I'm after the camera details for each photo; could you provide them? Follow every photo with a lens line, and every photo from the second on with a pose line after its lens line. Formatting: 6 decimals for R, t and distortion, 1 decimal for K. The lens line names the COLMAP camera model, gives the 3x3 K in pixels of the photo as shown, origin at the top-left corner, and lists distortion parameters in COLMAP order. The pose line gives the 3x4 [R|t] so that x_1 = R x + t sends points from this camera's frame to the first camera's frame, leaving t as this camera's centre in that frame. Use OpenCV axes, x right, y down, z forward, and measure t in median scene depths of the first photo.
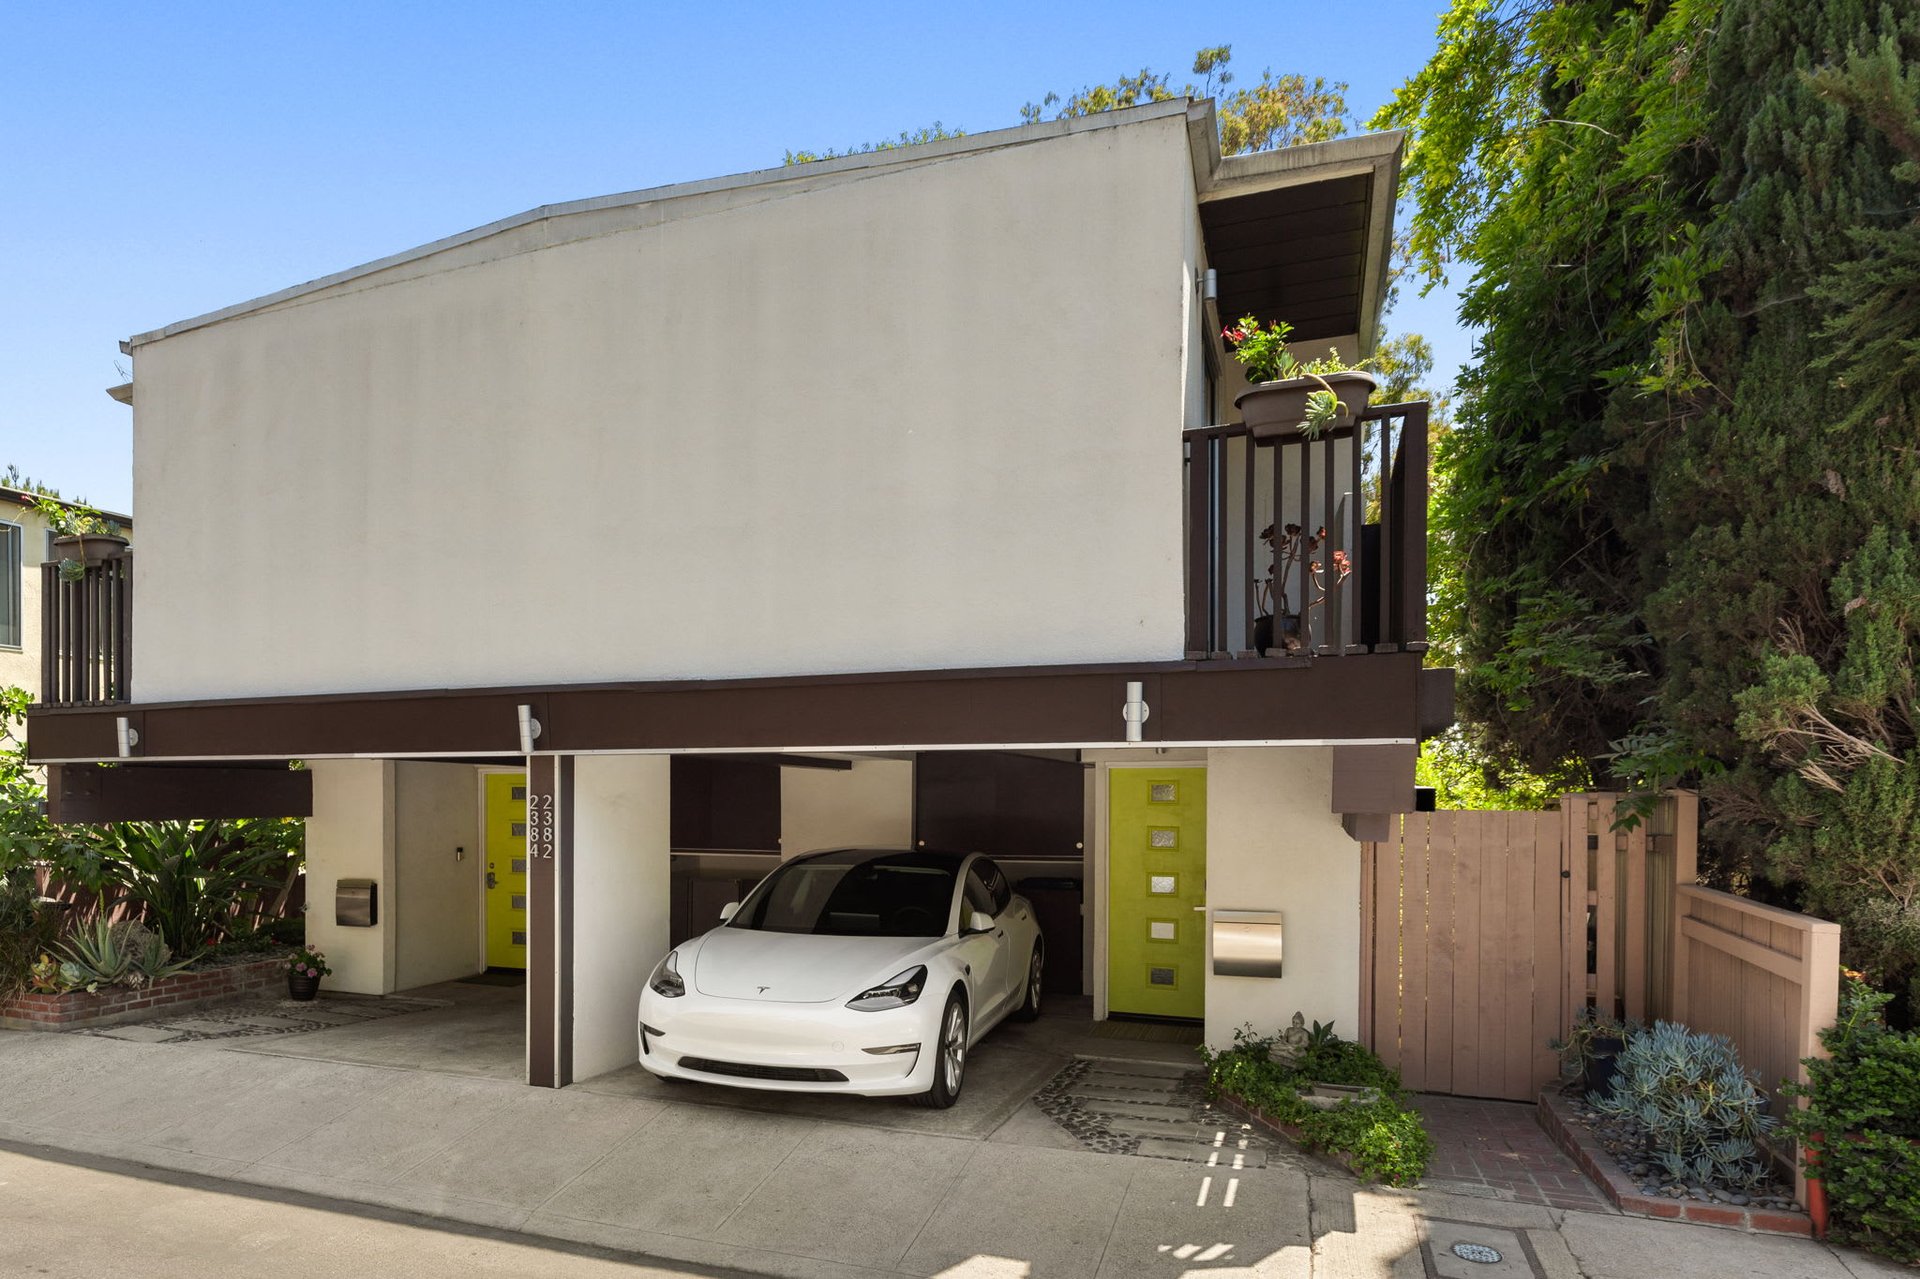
lens RADIAL K [[886.2, 0, 958.2], [0, 886.2, 606.2], [0, 0, 1]] dist [-0.001777, -0.000322]
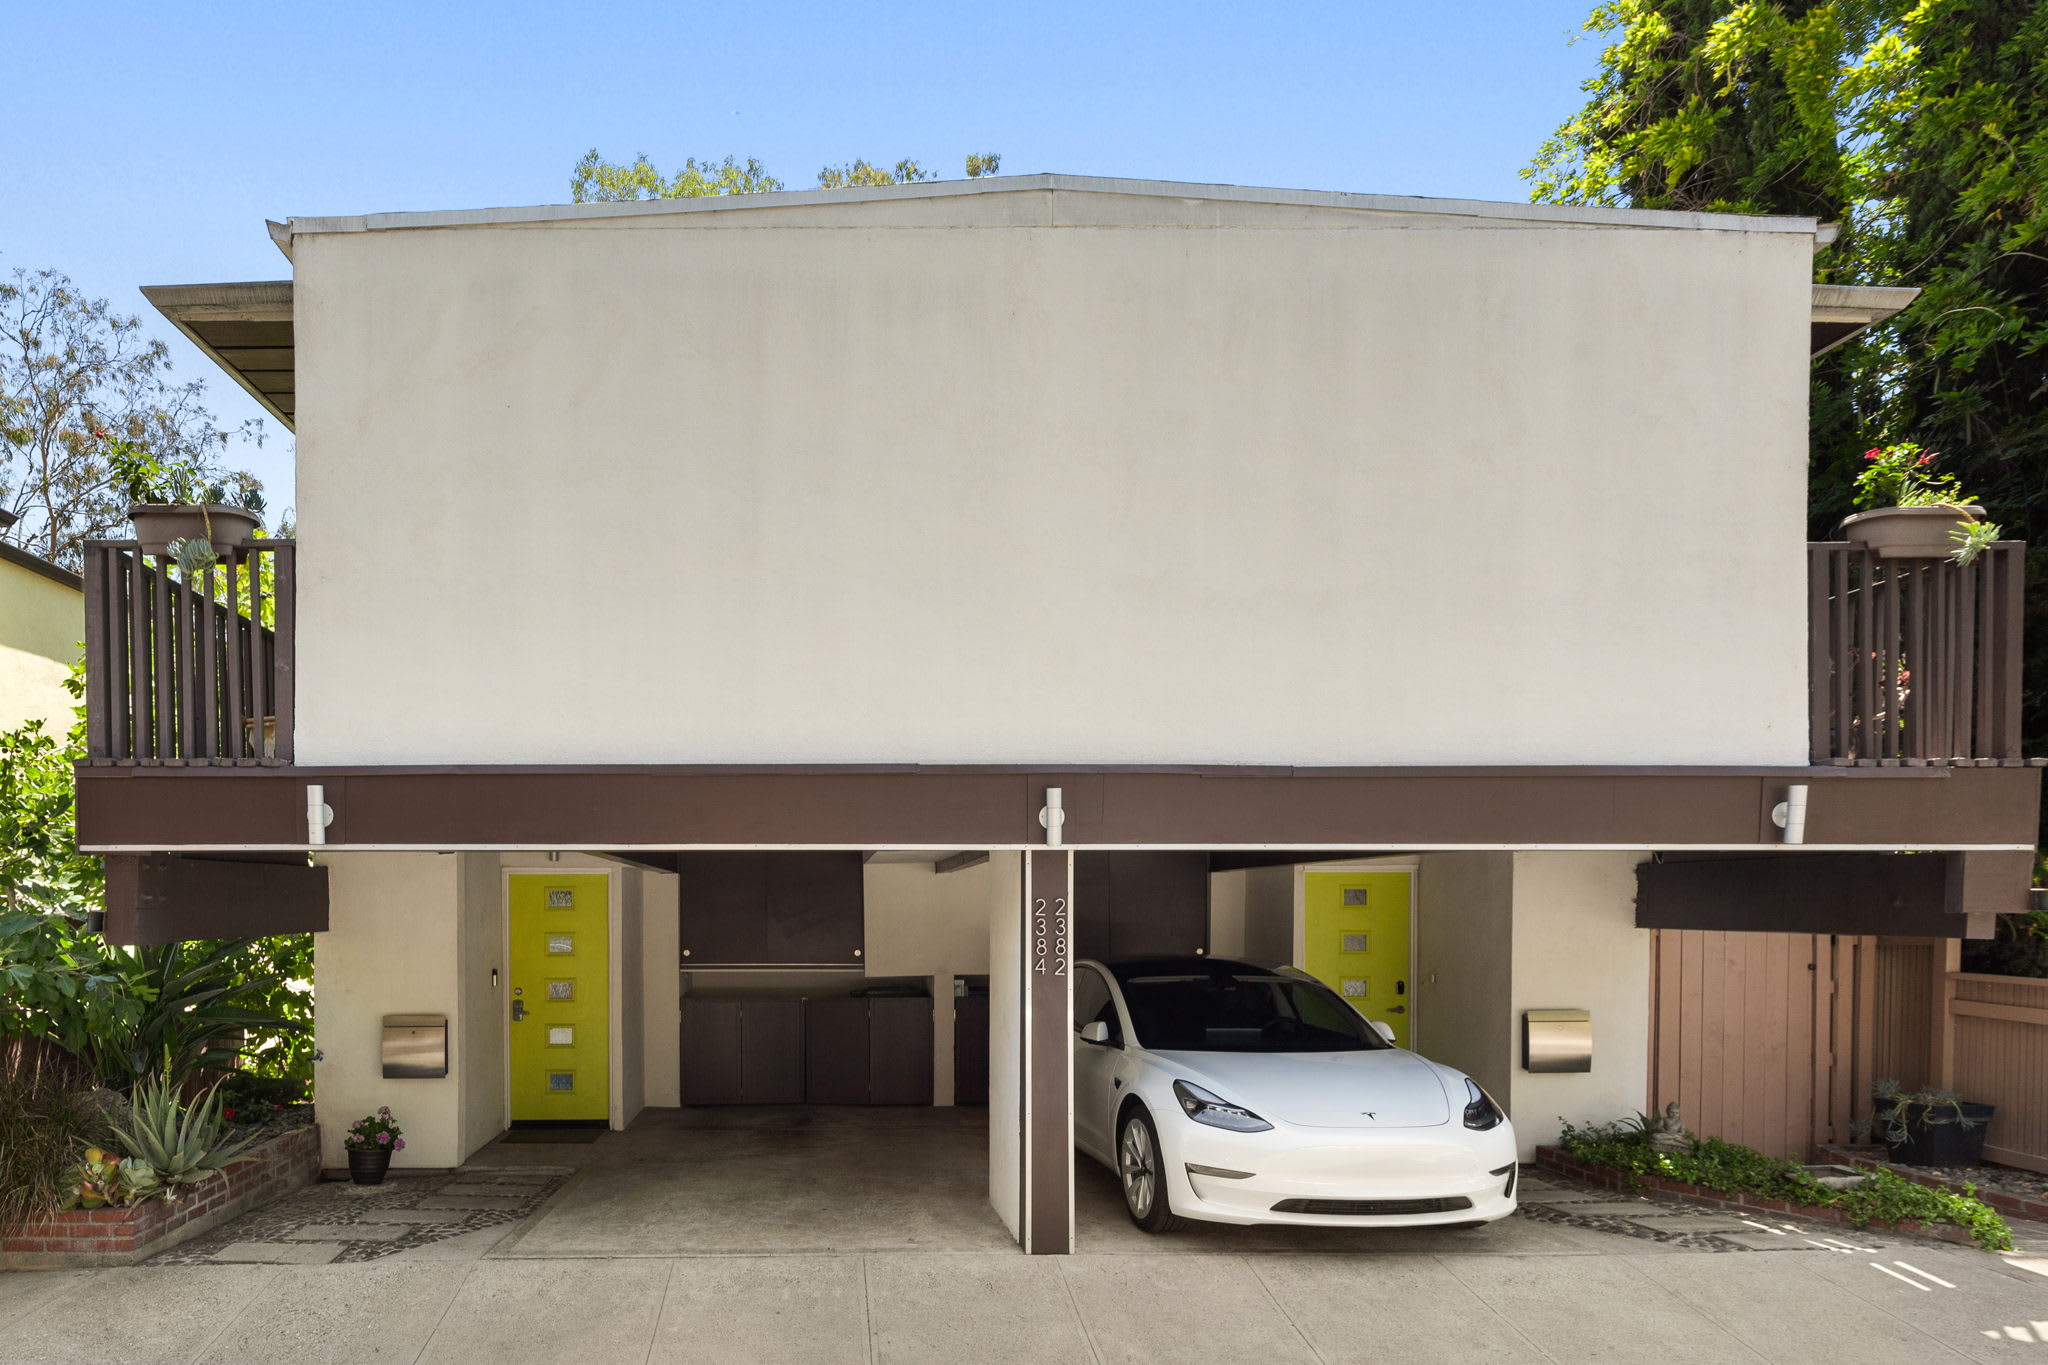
lens RADIAL K [[932.0, 0, 1019.3], [0, 932.0, 712.5], [0, 0, 1]] dist [0.002652, -0.000380]
pose [[0.952565, 0.057368, 0.298878, -0.620133], [-0.061035, 0.998131, 0.002940, 0.034081], [-0.298151, -0.021043, 0.954287, 0.156950]]
